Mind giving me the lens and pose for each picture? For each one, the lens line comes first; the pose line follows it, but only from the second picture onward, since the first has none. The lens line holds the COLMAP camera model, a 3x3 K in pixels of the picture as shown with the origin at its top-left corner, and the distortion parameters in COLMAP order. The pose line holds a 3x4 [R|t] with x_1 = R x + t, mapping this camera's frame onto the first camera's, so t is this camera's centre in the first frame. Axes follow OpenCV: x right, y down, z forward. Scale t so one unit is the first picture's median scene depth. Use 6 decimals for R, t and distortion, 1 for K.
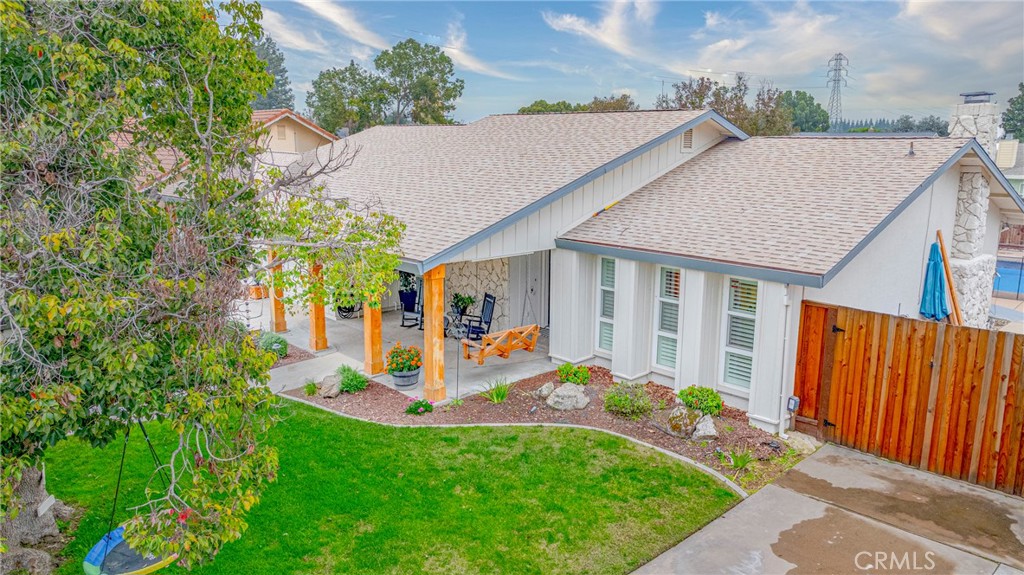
lens RADIAL K [[729.9, 0, 513.2], [0, 729.9, 286.6], [0, 0, 1]] dist [-0.028238, 0.019490]
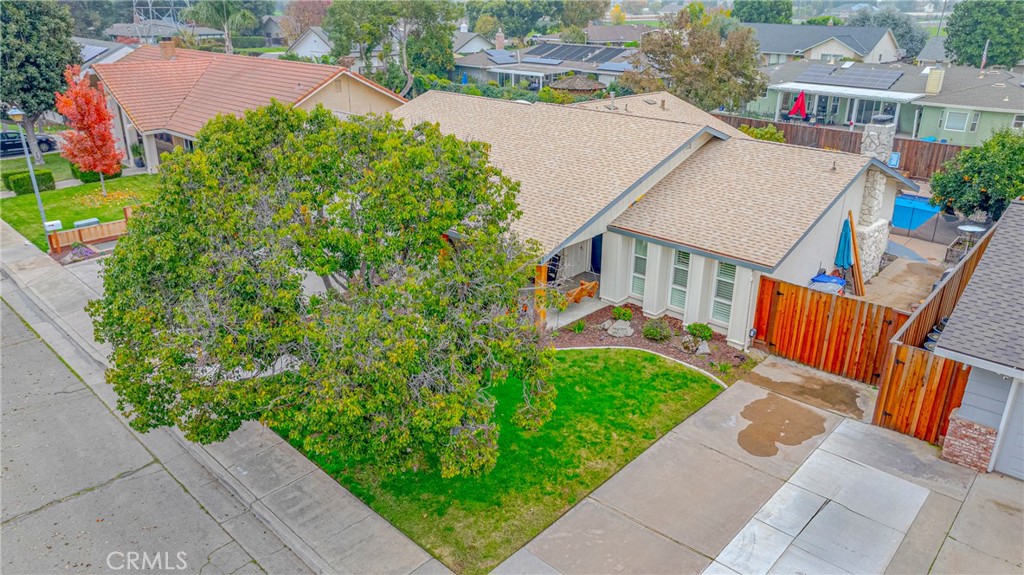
lens RADIAL K [[729.9, 0, 508.6], [0, 729.9, 286.6], [0, 0, 1]] dist [-0.028238, 0.019490]
pose [[0.998571, -0.021152, 0.049082, -0.290812], [0.012053, 0.983818, 0.178766, -0.273561], [-0.052069, -0.177919, 0.982667, -0.682833]]
